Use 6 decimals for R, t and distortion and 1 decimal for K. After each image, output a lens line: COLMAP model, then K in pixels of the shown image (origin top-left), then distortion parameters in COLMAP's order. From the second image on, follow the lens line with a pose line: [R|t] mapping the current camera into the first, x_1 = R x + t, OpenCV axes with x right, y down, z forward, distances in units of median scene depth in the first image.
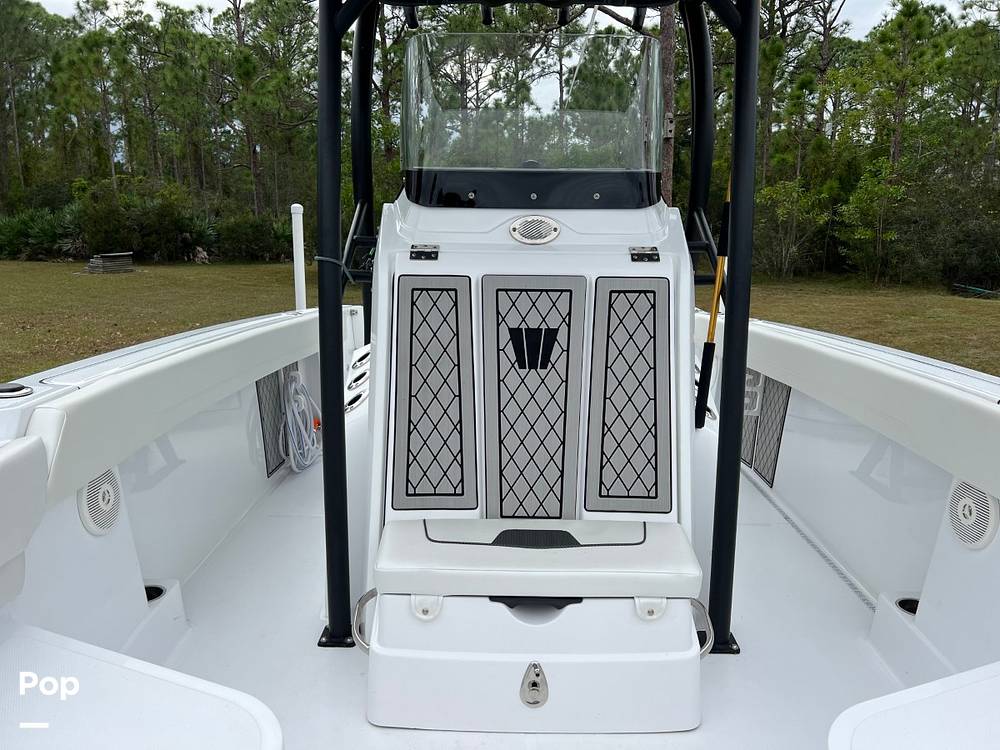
lens RADIAL K [[756.1, 0, 504.9], [0, 756.1, 373.4], [0, 0, 1]] dist [0.042230, -0.017319]
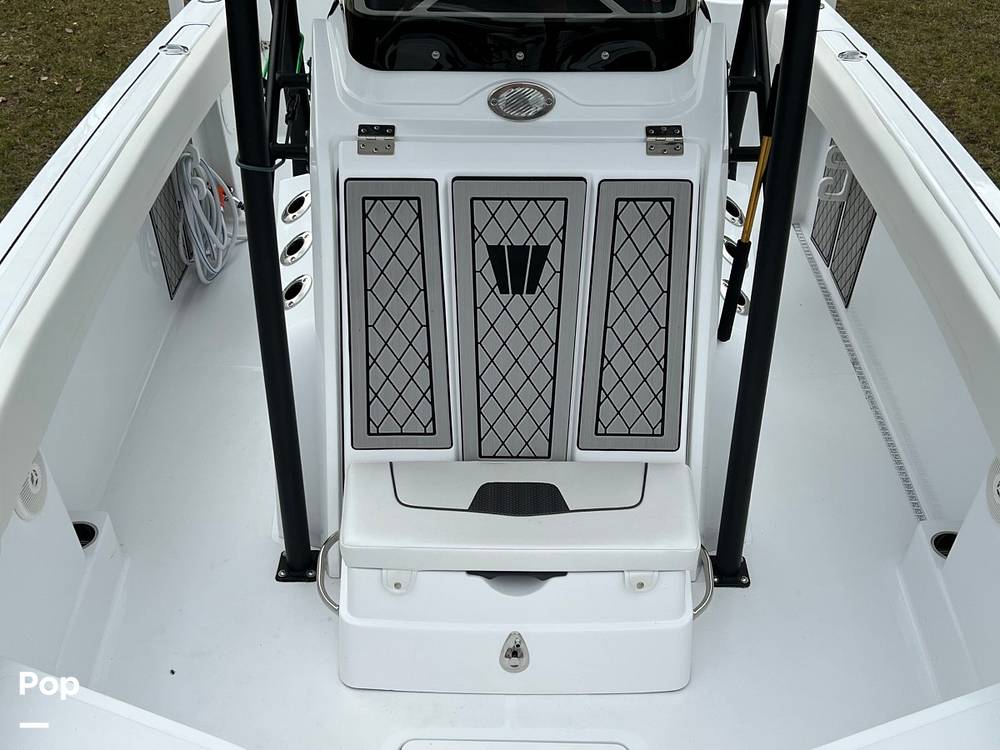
lens RADIAL K [[1250.5, 0, 492.9], [0, 1250.5, 376.0], [0, 0, 1]] dist [0.099435, 0.000000]
pose [[0.999972, -0.003583, -0.006636, 0.019623], [0.005936, 0.916639, 0.399672, -0.459834], [0.004651, -0.399700, 0.916634, -0.260848]]
